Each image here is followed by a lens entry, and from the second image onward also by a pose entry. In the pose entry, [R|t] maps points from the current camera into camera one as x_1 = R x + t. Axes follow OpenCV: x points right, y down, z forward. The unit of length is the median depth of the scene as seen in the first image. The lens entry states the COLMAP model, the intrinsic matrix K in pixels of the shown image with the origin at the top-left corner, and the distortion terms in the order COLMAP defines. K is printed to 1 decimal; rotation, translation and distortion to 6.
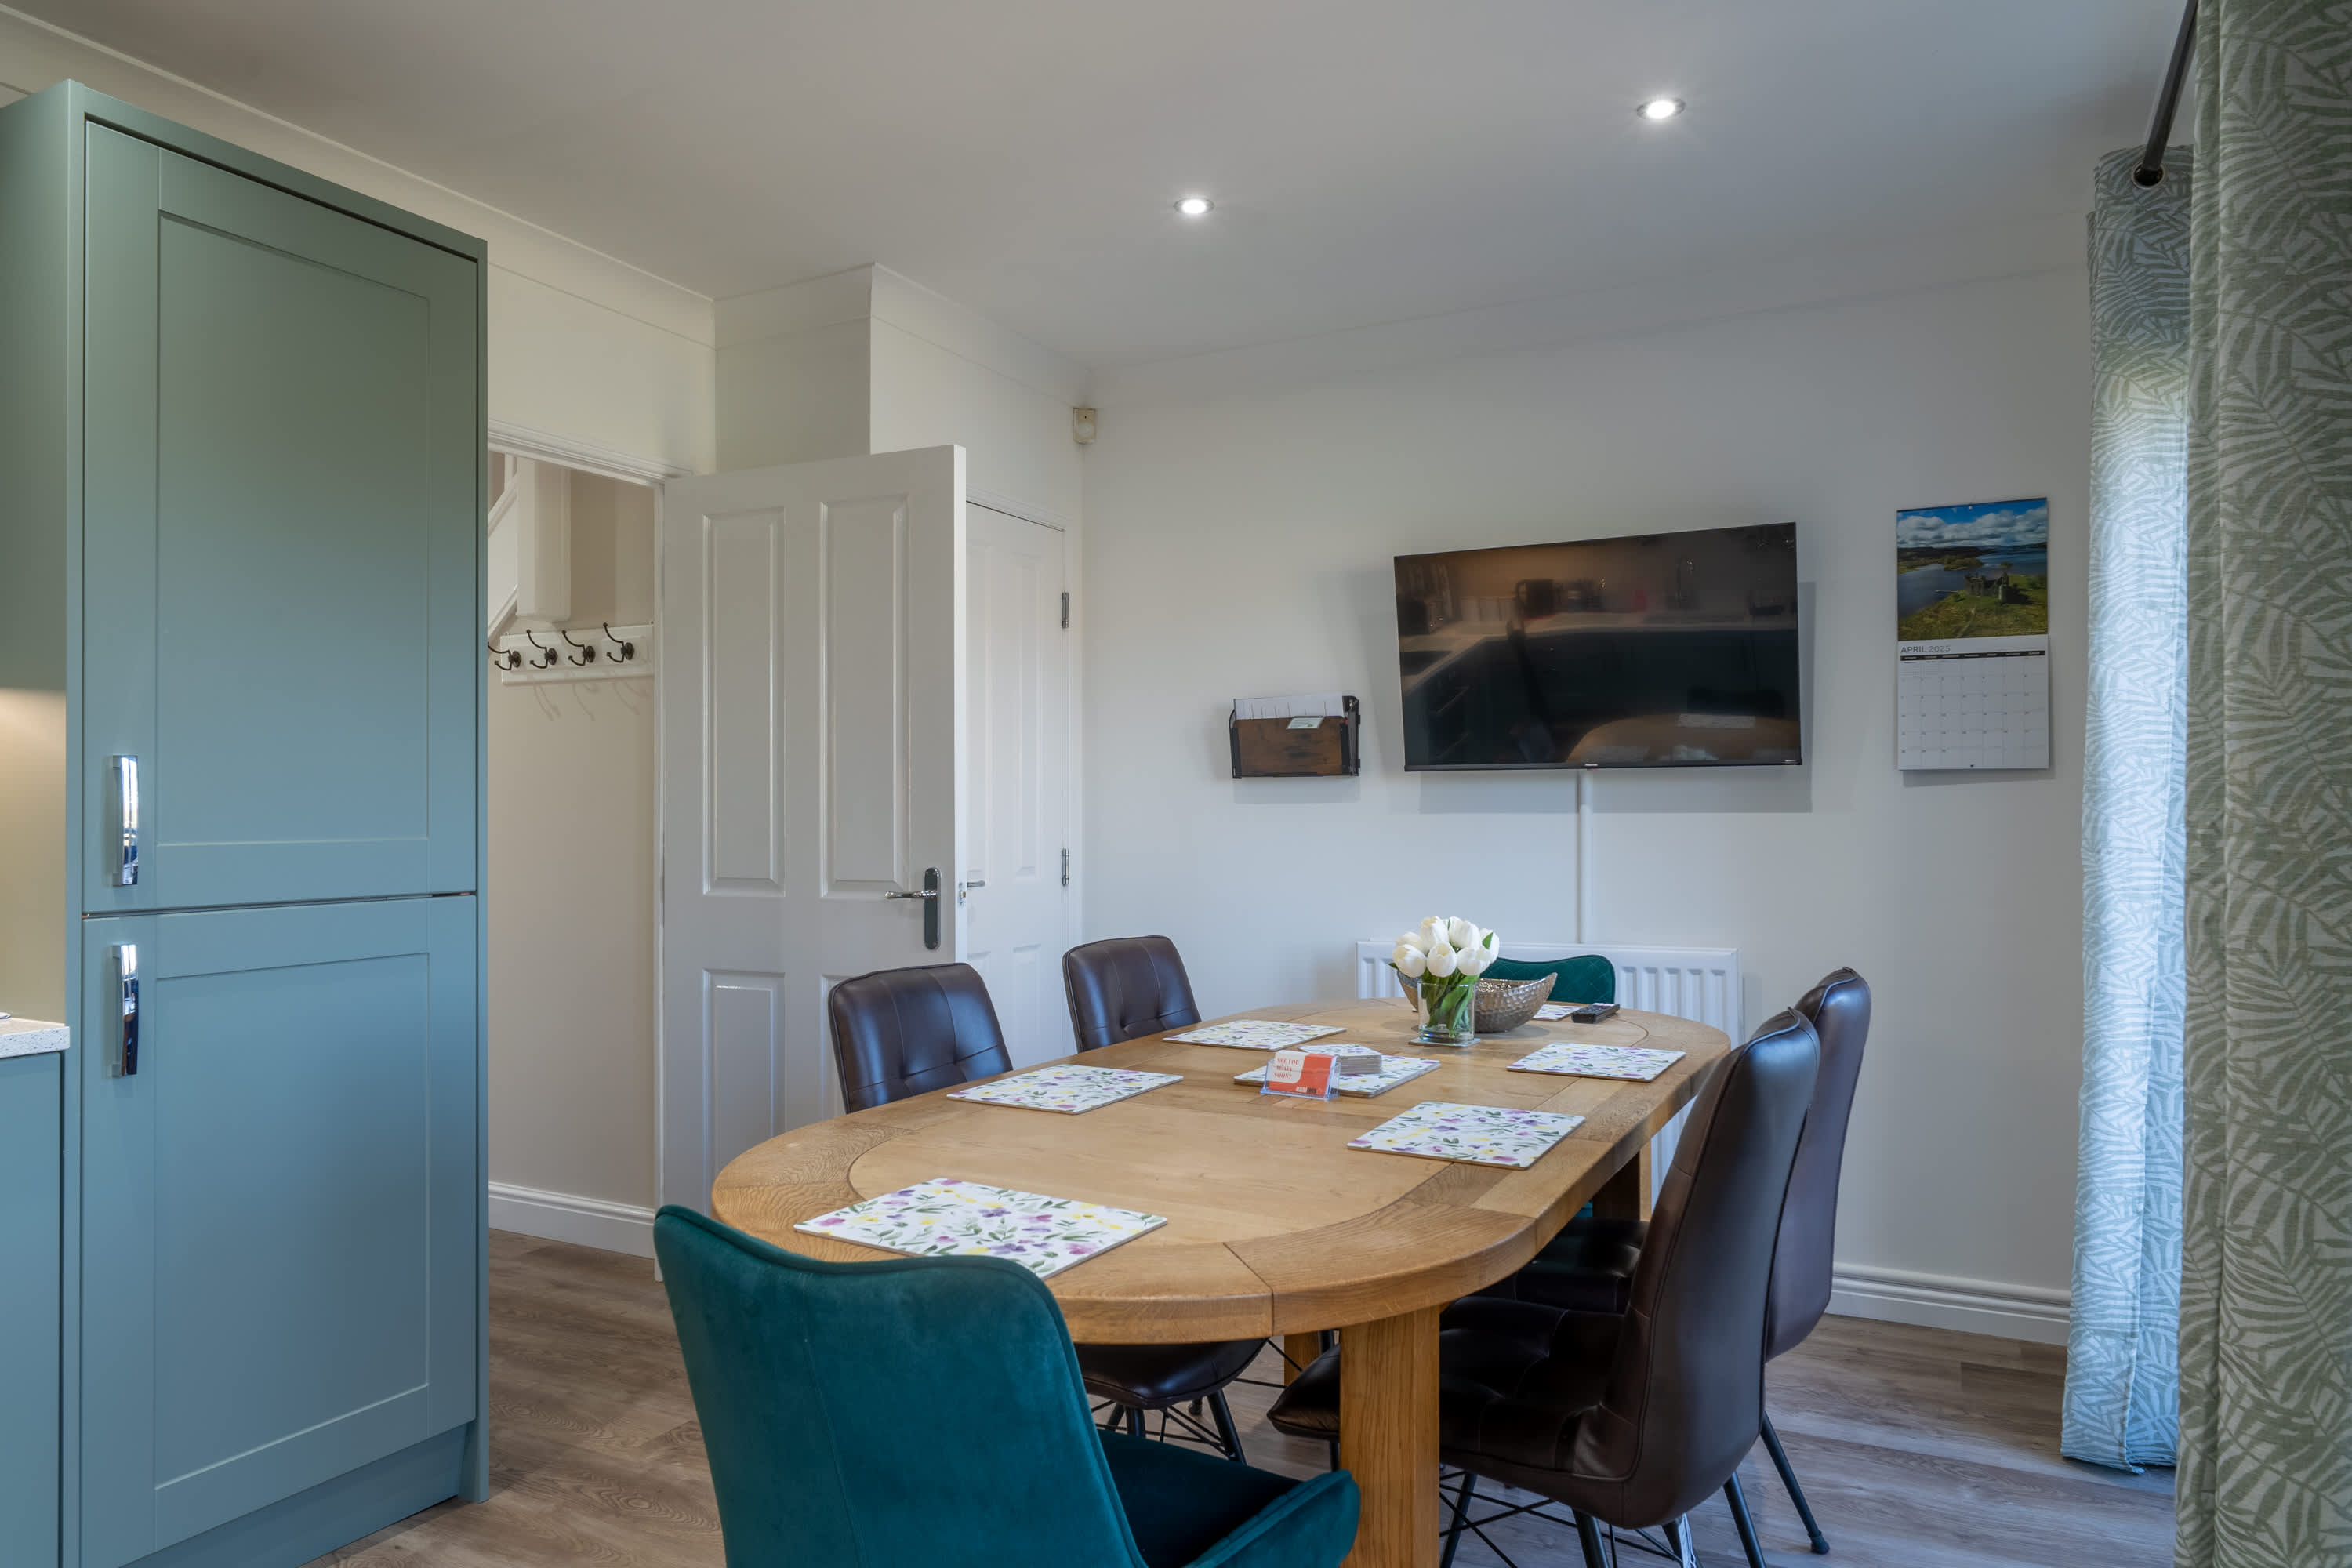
lens RADIAL K [[1448.0, 0, 1161.5], [0, 1448.0, 786.6], [0, 0, 1]] dist [-0.002283, 0.001401]
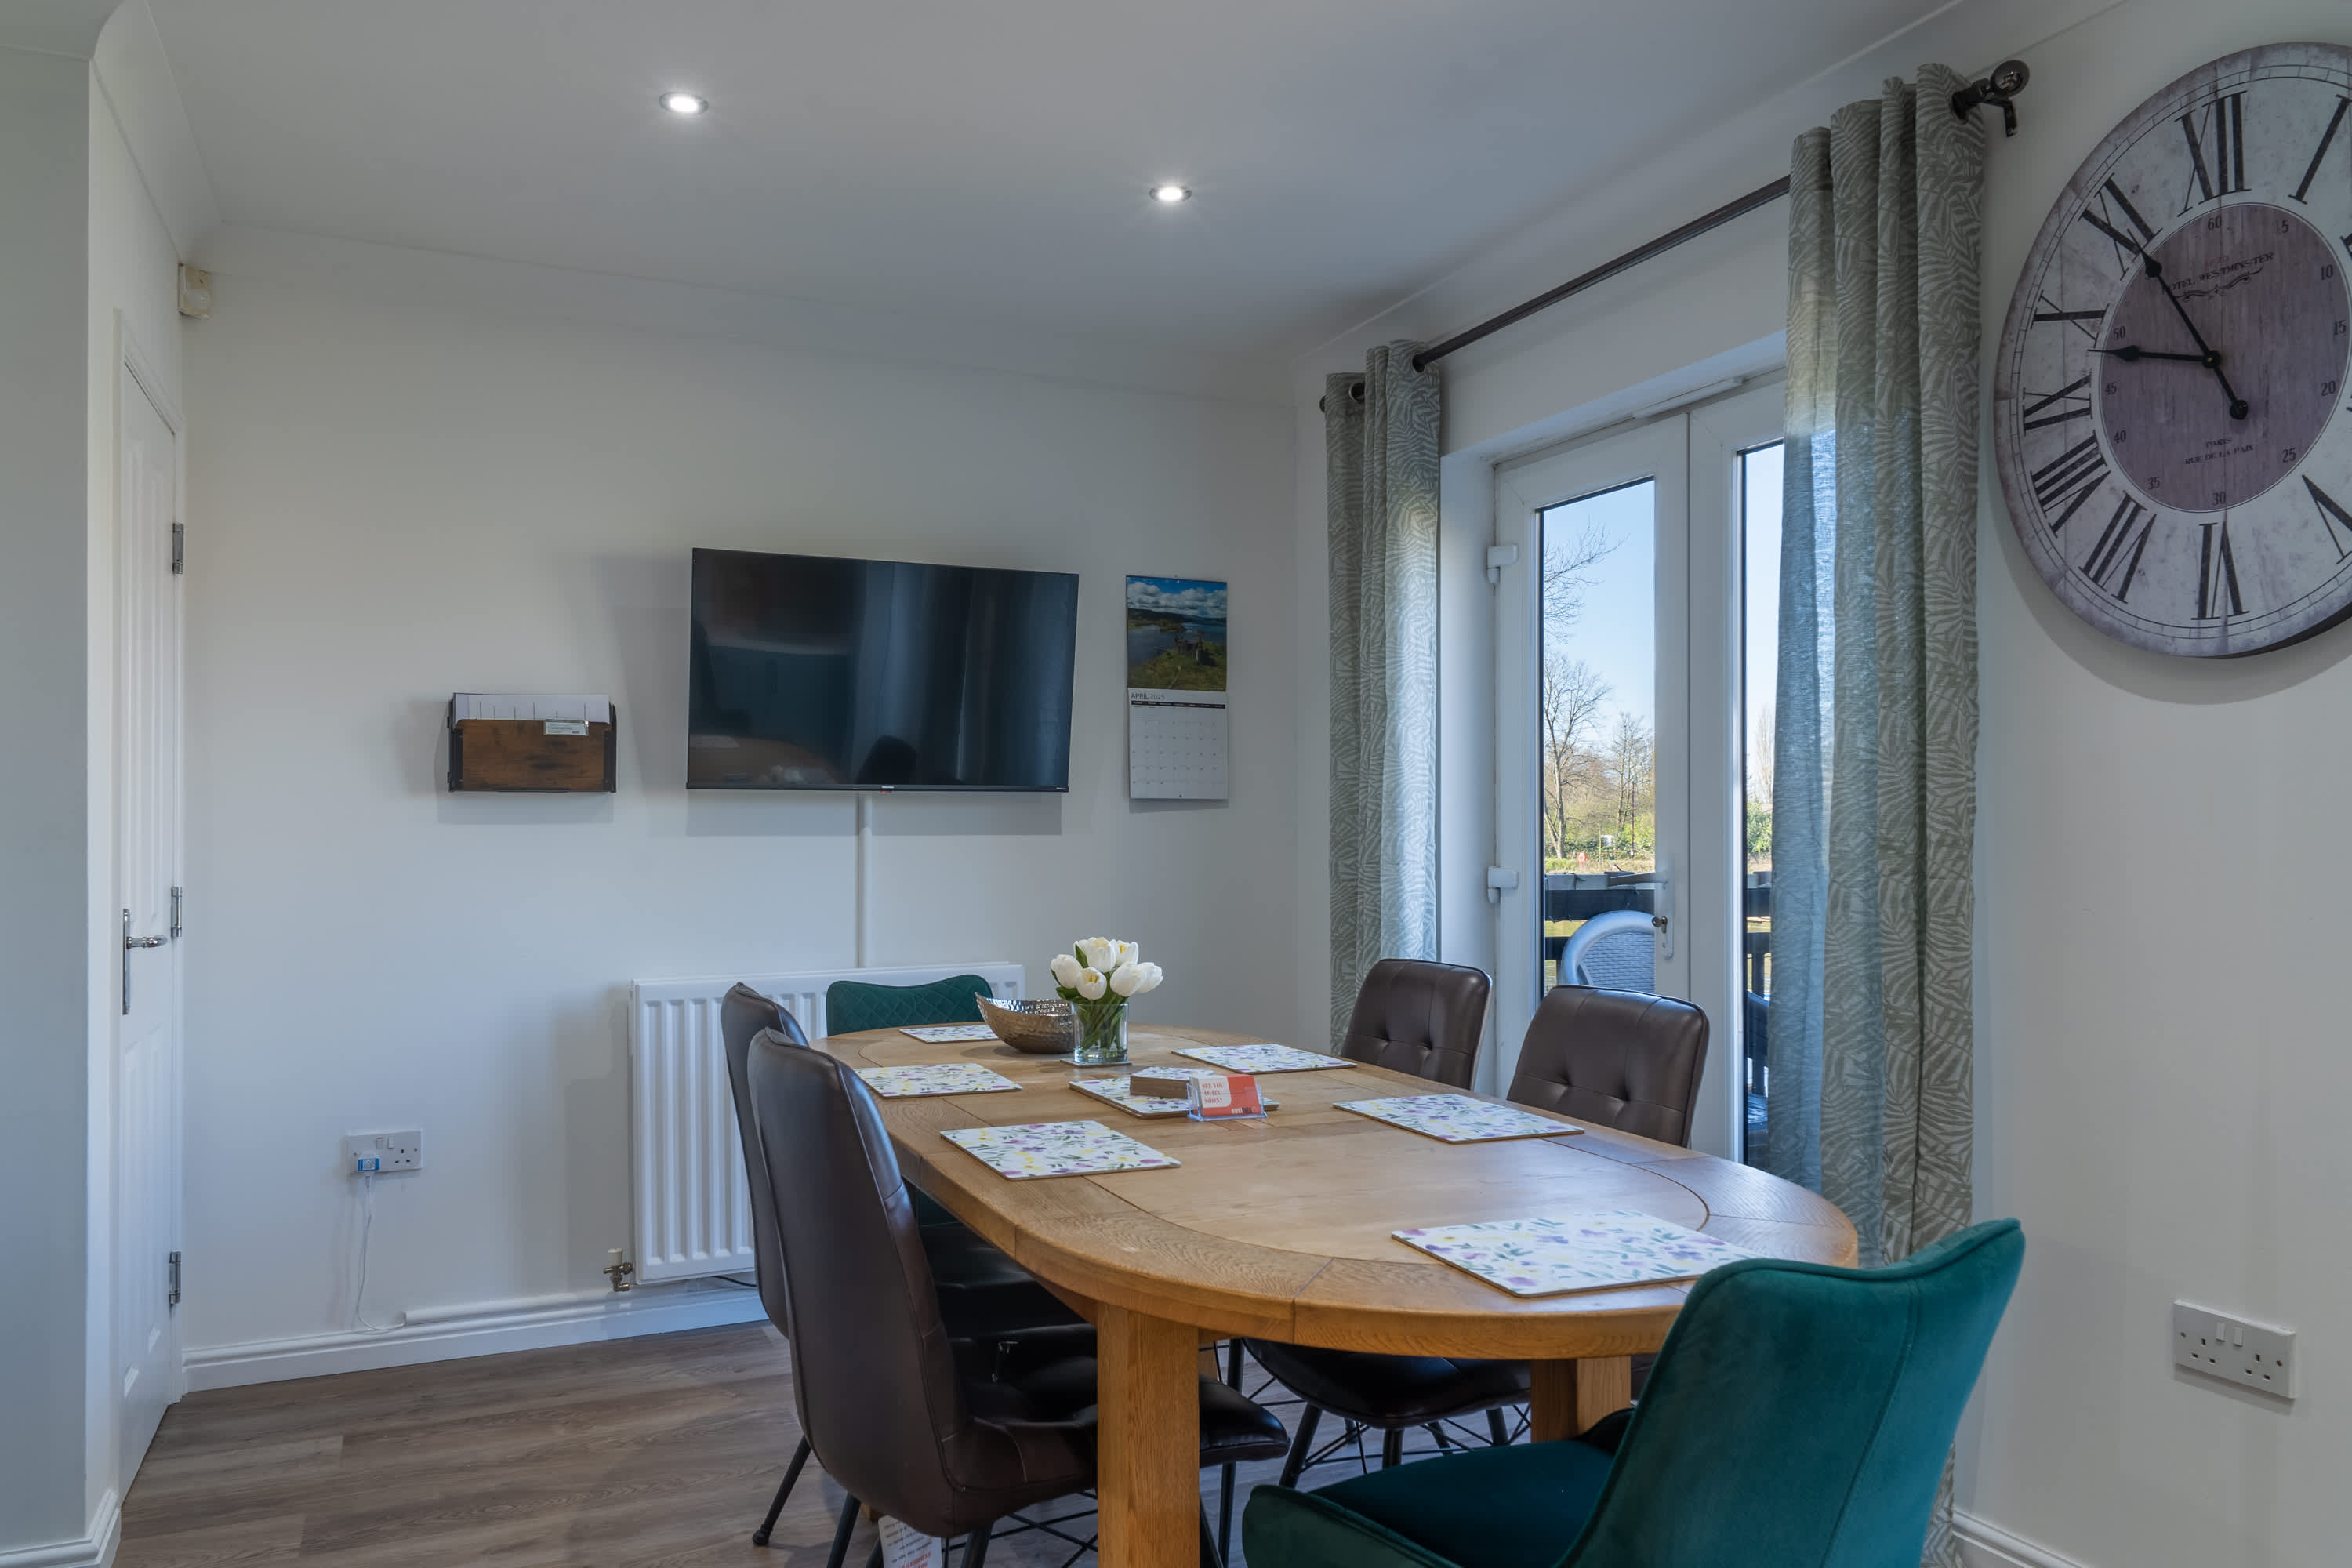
lens RADIAL K [[1556.2, 0, 1011.6], [0, 1556.2, 820.1], [0, 0, 1]] dist [-0.002017, -0.000180]
pose [[0.640348, 0.006964, 0.768054, -0.522654], [-0.012403, 0.999922, 0.001274, 0.005864], [-0.767985, -0.010342, 0.640384, 0.273932]]
